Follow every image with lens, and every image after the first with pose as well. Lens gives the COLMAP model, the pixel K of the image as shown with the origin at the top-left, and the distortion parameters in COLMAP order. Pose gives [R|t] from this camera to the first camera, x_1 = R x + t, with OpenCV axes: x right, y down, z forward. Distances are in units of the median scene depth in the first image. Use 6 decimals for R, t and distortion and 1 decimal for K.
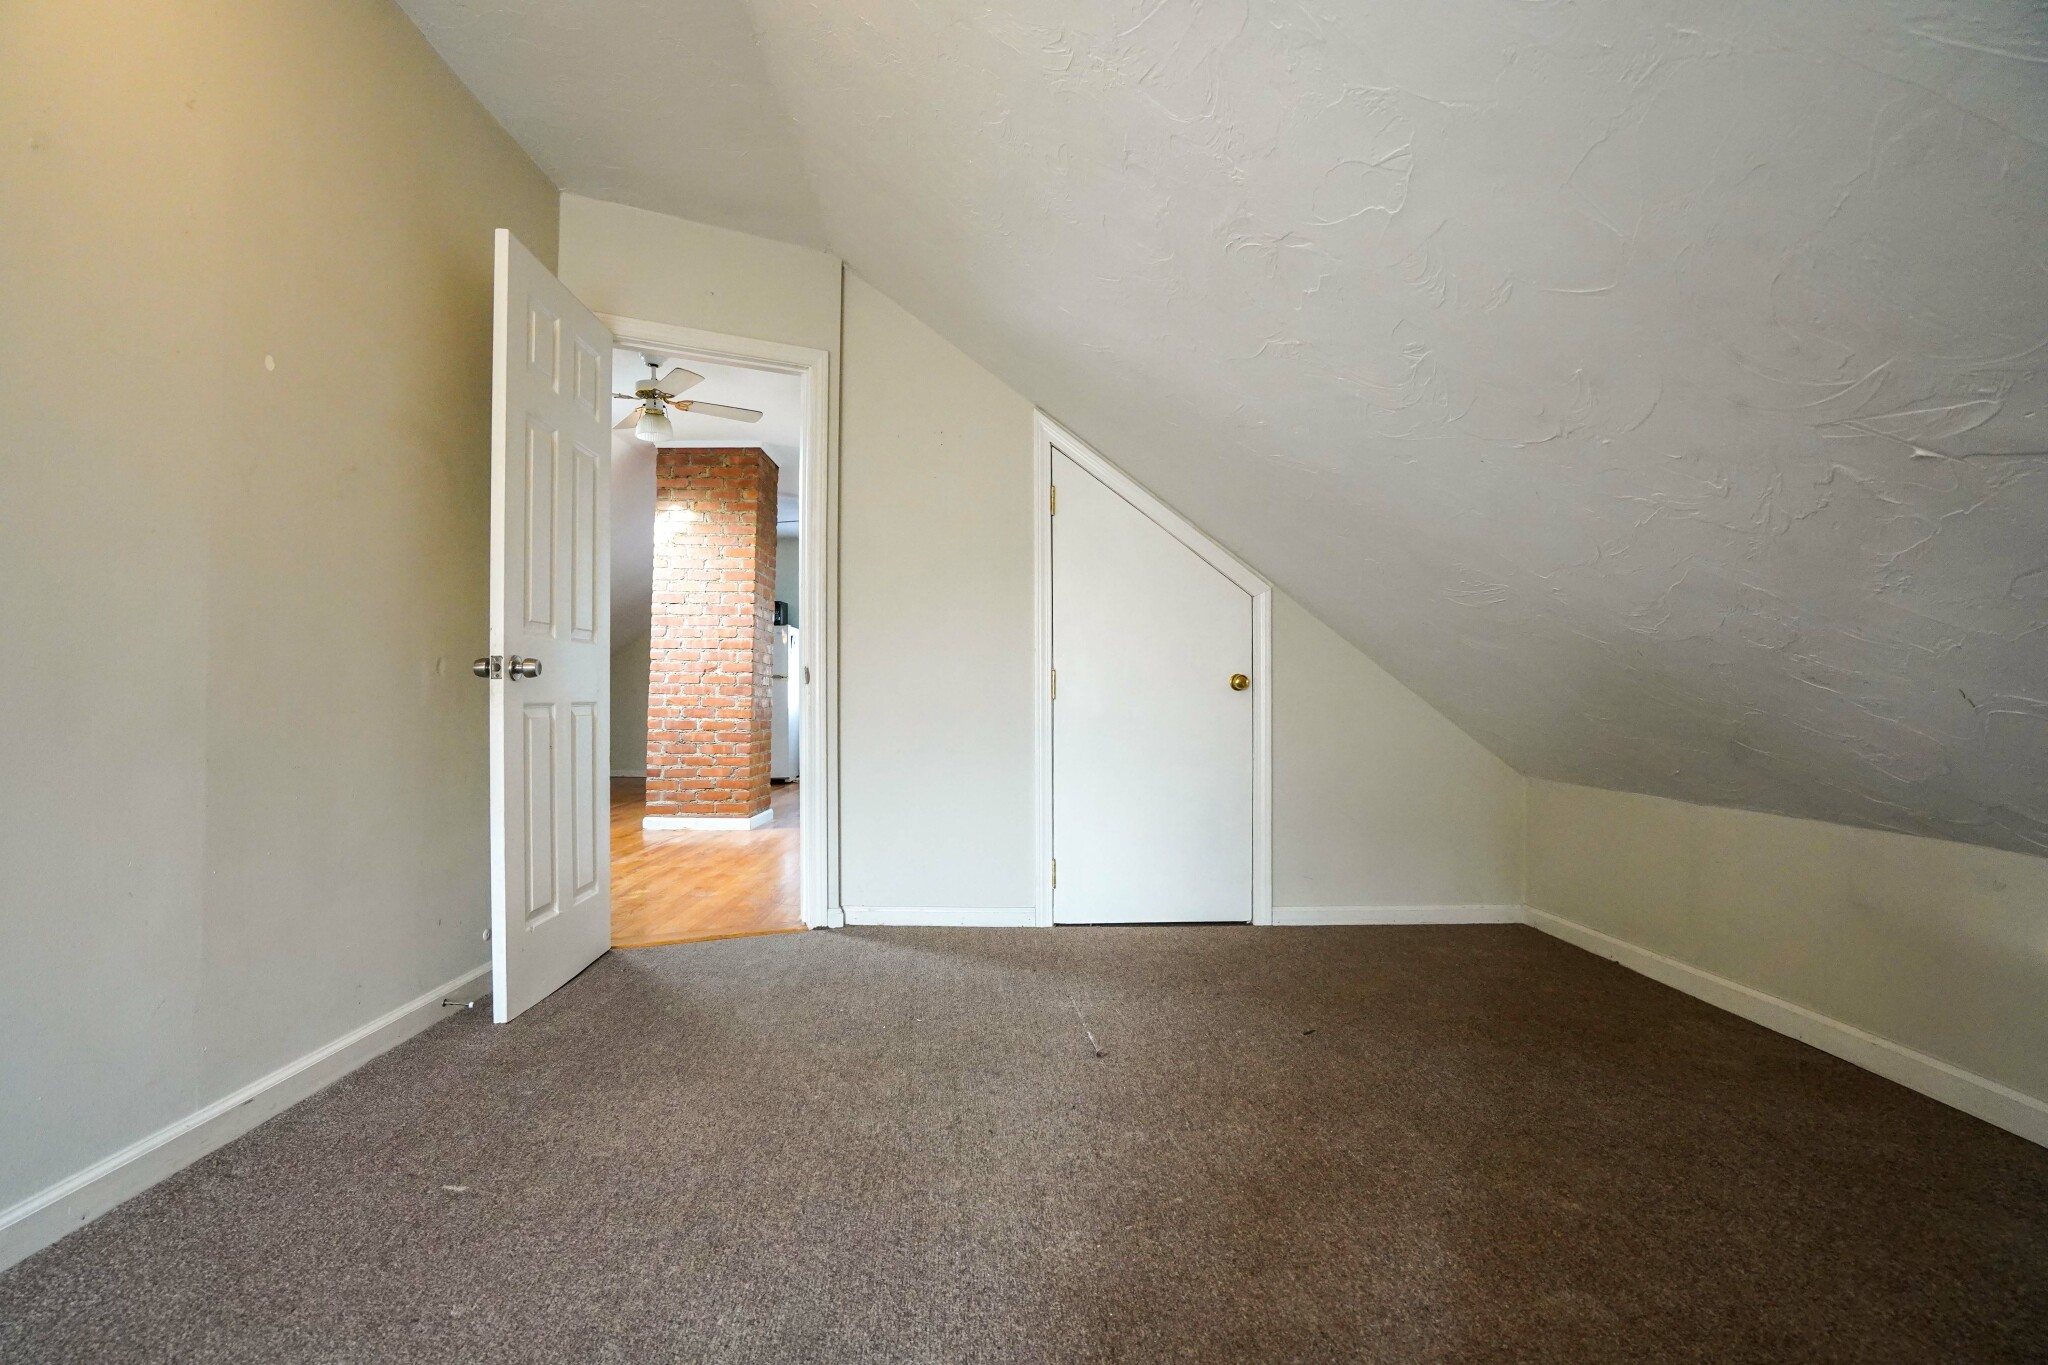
lens RADIAL K [[996.4, 0, 1023.4], [0, 996.4, 693.9], [0, 0, 1]] dist [-0.032254, -0.000184]
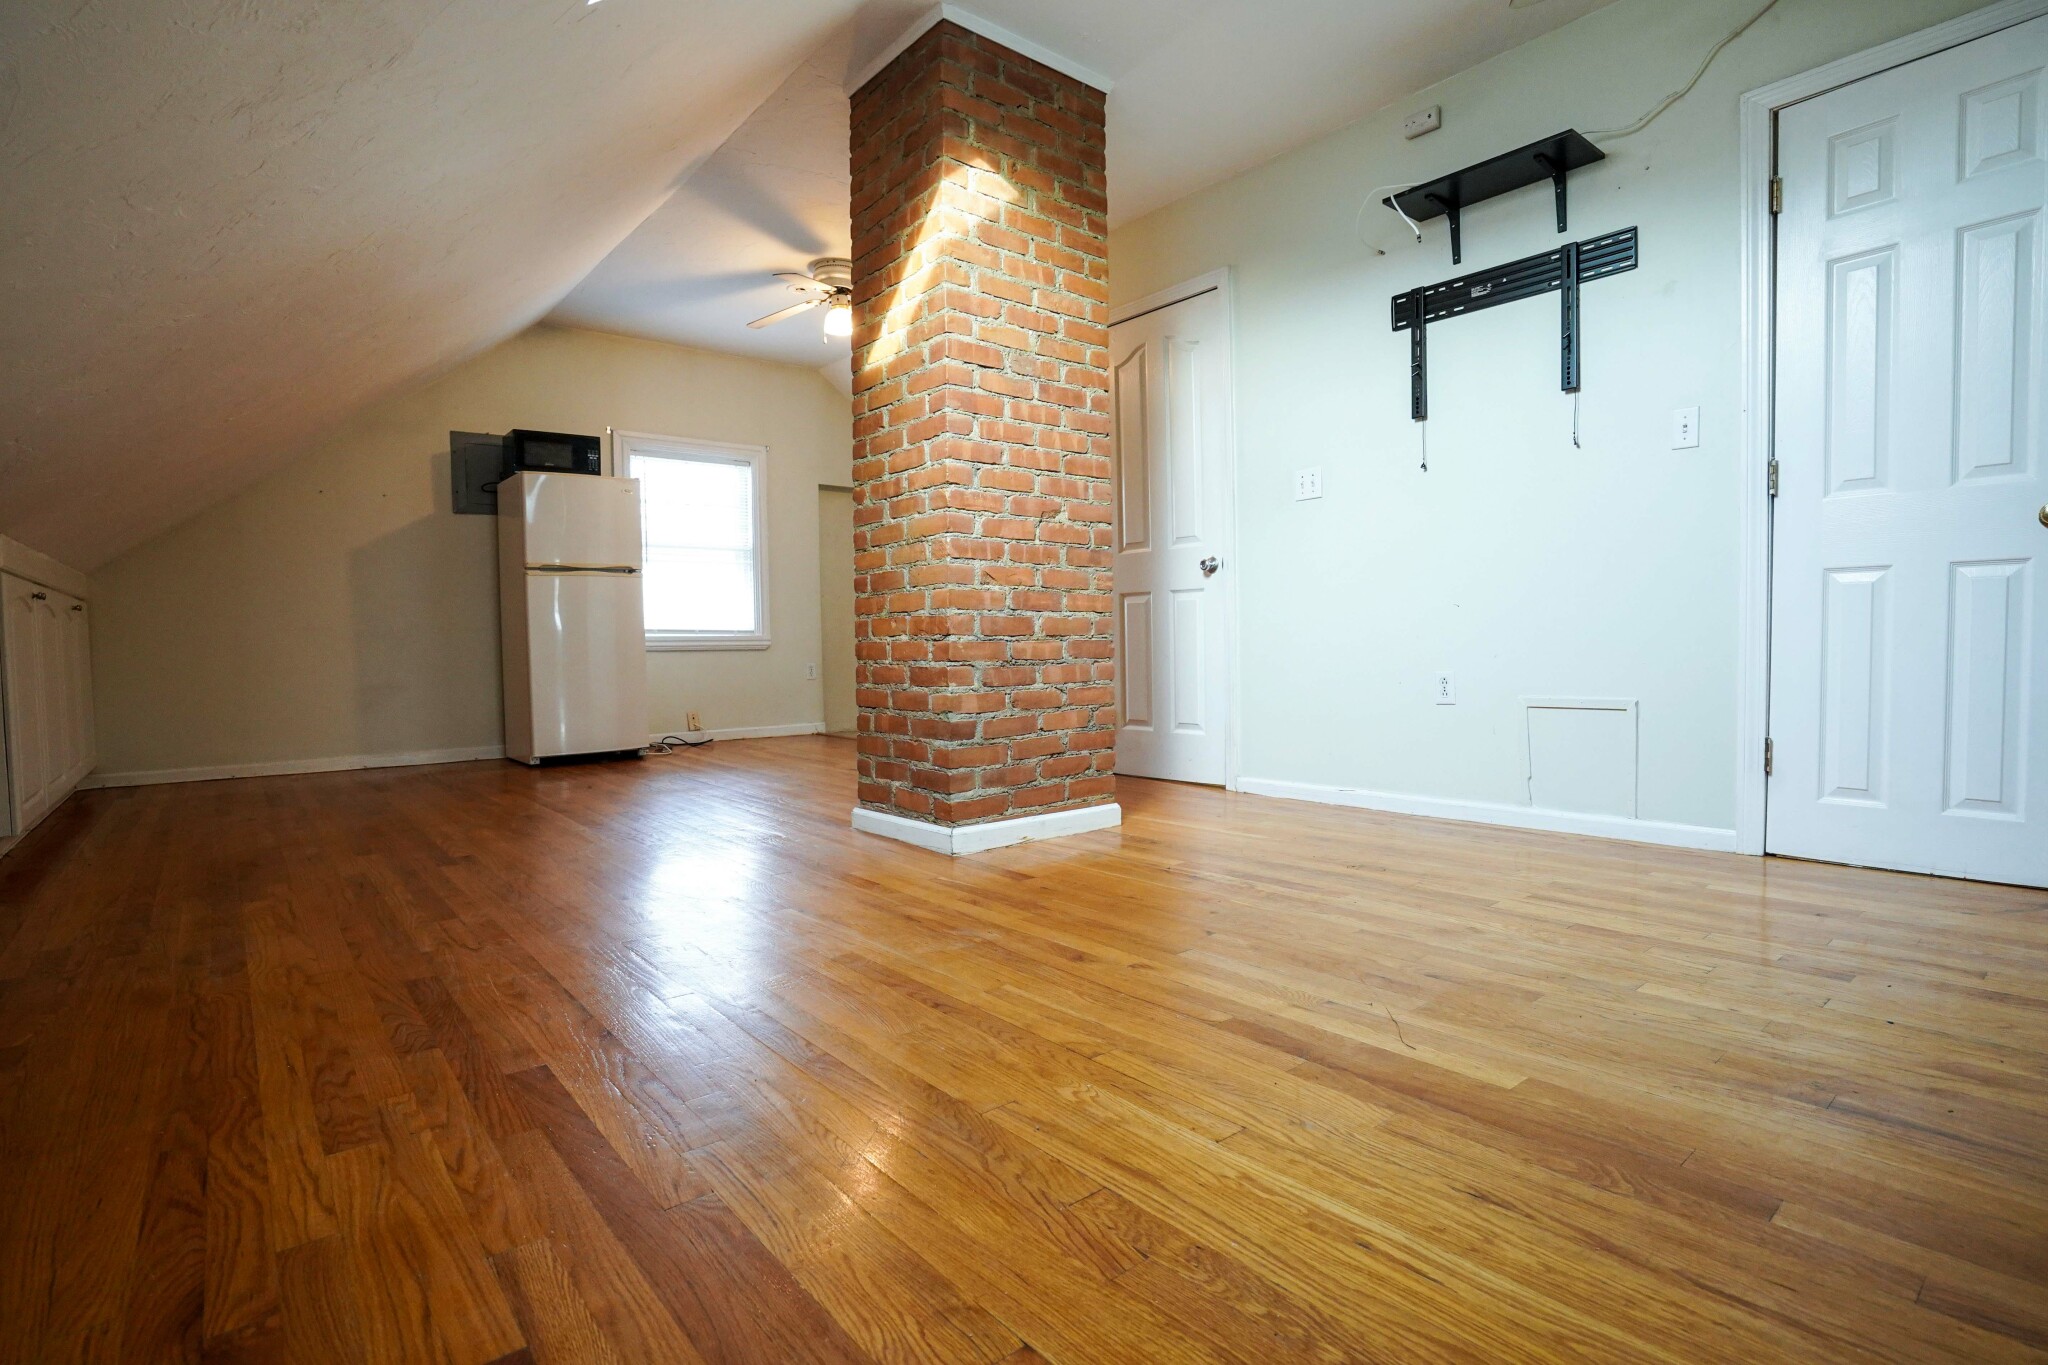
lens RADIAL K [[996.4, 0, 1022.8], [0, 996.4, 671.0], [0, 0, 1]] dist [-0.032254, -0.000184]
pose [[0.791067, -0.032444, 0.610869, -0.630849], [0.014460, 0.999305, 0.034349, 0.036587], [-0.611559, -0.018340, 0.790986, 0.617903]]
